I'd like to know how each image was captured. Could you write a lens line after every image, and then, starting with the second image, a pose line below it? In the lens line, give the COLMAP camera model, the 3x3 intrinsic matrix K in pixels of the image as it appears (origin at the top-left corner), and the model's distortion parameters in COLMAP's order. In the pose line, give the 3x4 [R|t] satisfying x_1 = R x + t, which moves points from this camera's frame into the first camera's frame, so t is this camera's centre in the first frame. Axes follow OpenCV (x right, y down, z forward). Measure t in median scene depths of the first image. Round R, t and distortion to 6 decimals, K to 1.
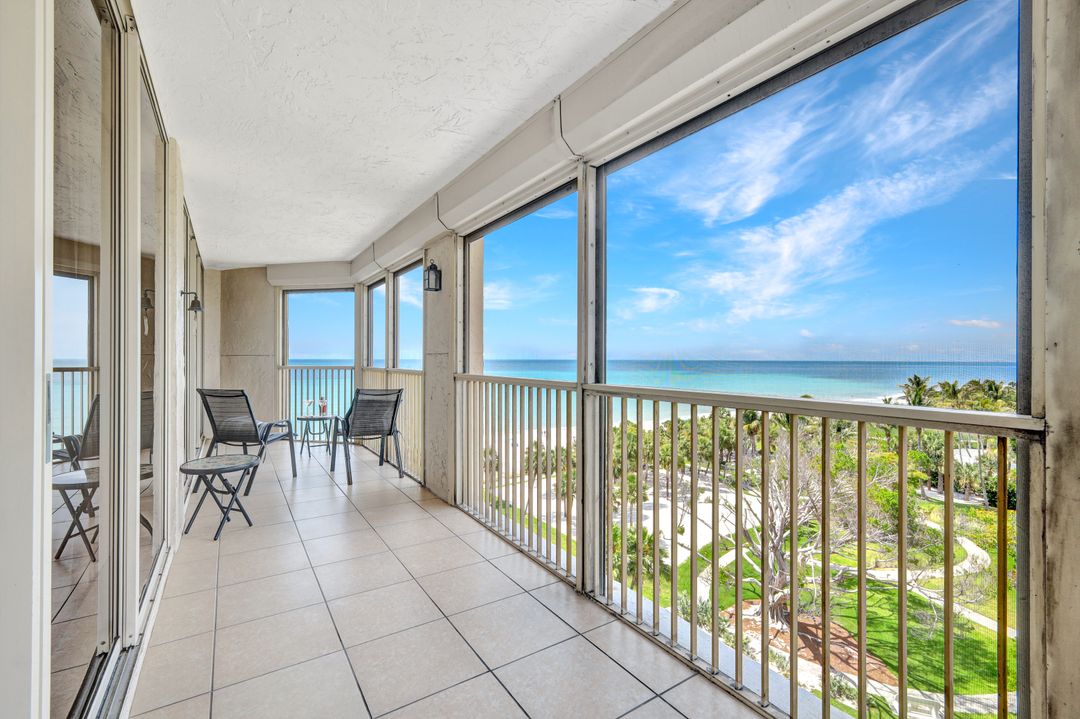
lens RADIAL K [[469.8, 0, 540.0], [0, 469.8, 359.5], [0, 0, 1]] dist [-0.001716, -0.000091]
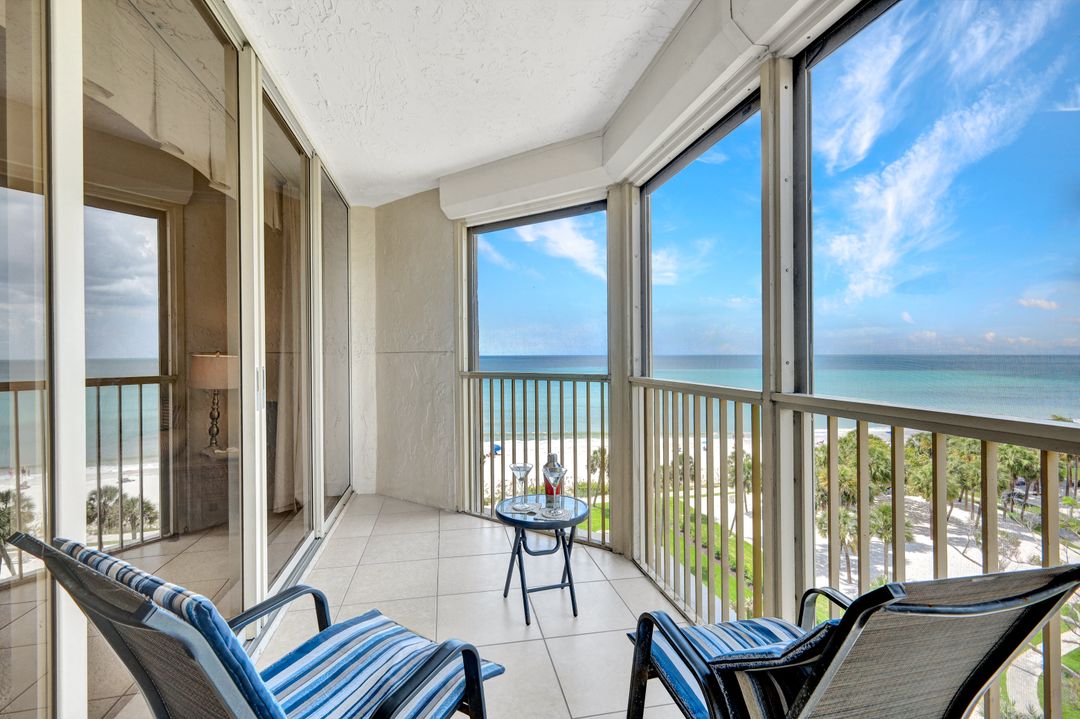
lens RADIAL K [[471.2, 0, 539.1], [0, 471.2, 361.3], [0, 0, 1]] dist [0.000468, 0.000544]
pose [[0.927503, -0.002959, -0.373803, -0.274509], [0.007037, 0.999930, 0.009545, -0.002677], [0.373749, -0.011484, 0.927459, 0.533808]]
